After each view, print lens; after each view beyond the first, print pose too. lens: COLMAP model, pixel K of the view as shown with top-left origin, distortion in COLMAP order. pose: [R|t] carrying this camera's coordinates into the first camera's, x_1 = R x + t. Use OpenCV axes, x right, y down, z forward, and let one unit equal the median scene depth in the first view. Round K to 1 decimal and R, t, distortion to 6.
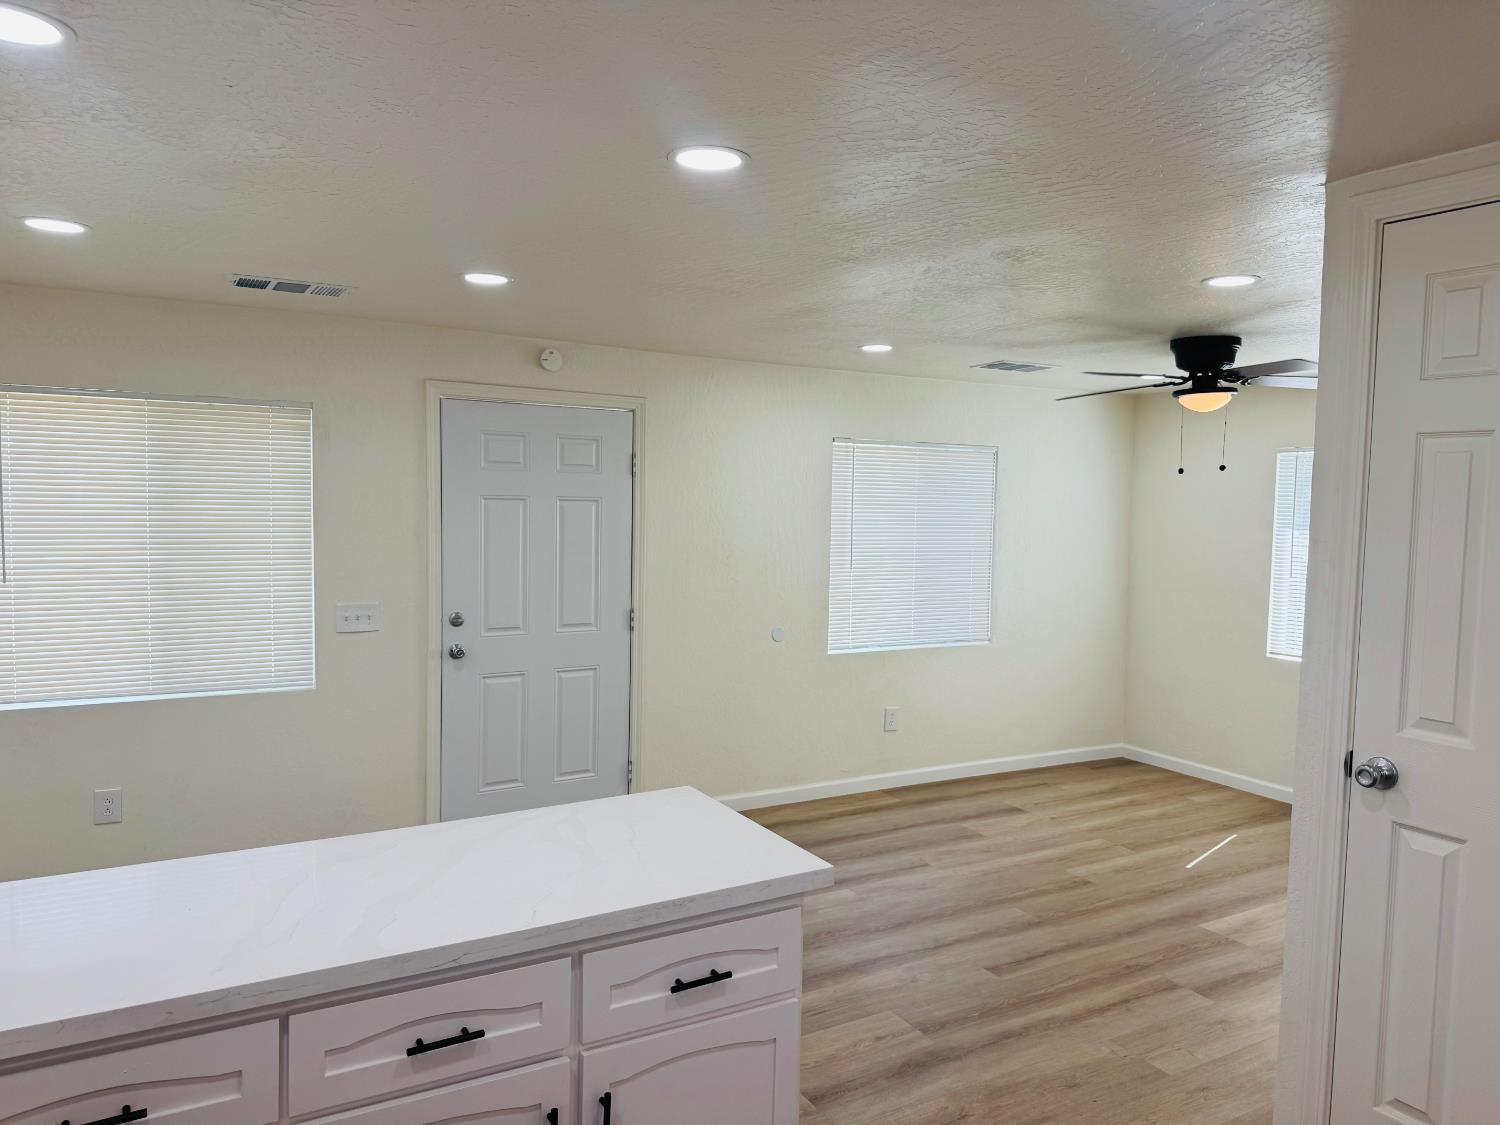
lens RADIAL K [[1056.4, 0, 755.2], [0, 1056.4, 559.3], [0, 0, 1]] dist [0.037151, -0.049023]
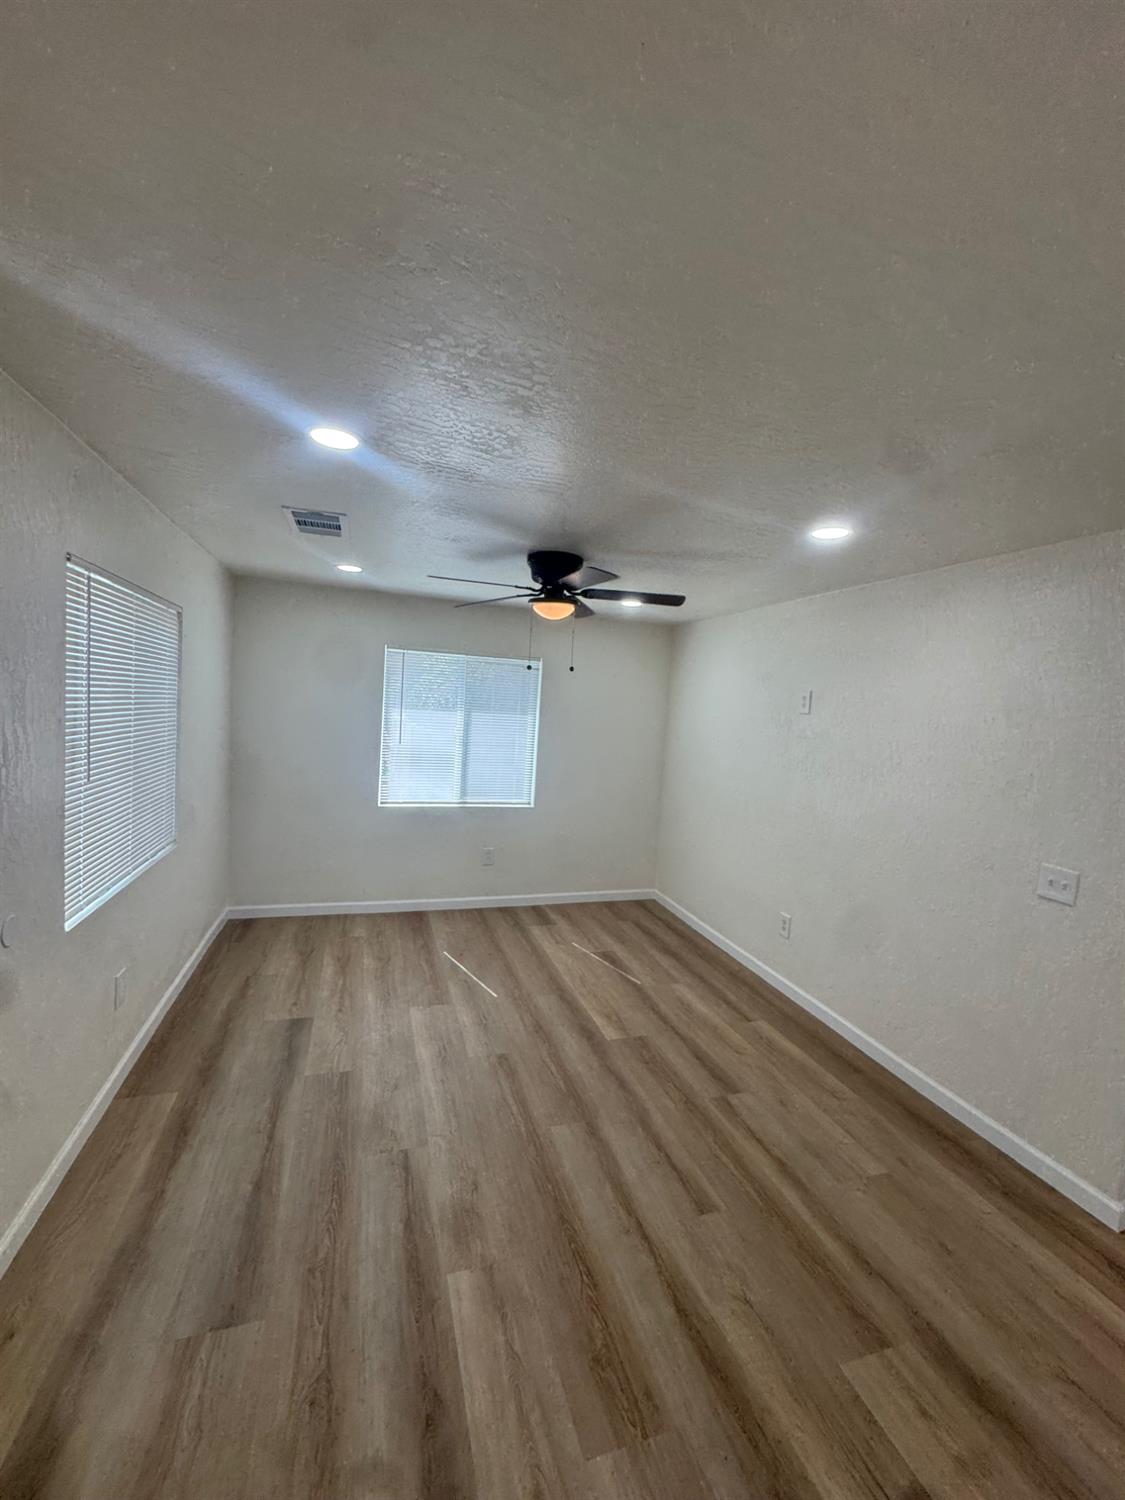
lens RADIAL K [[599.5, 0, 557.5], [0, 599.5, 744.9], [0, 0, 1]] dist [-0.005261, 0.000541]
pose [[0.216005, -0.069810, 0.973893, -0.234709], [0.000408, 0.997447, 0.071408, -0.045895], [-0.976392, -0.015027, 0.215482, 0.843325]]
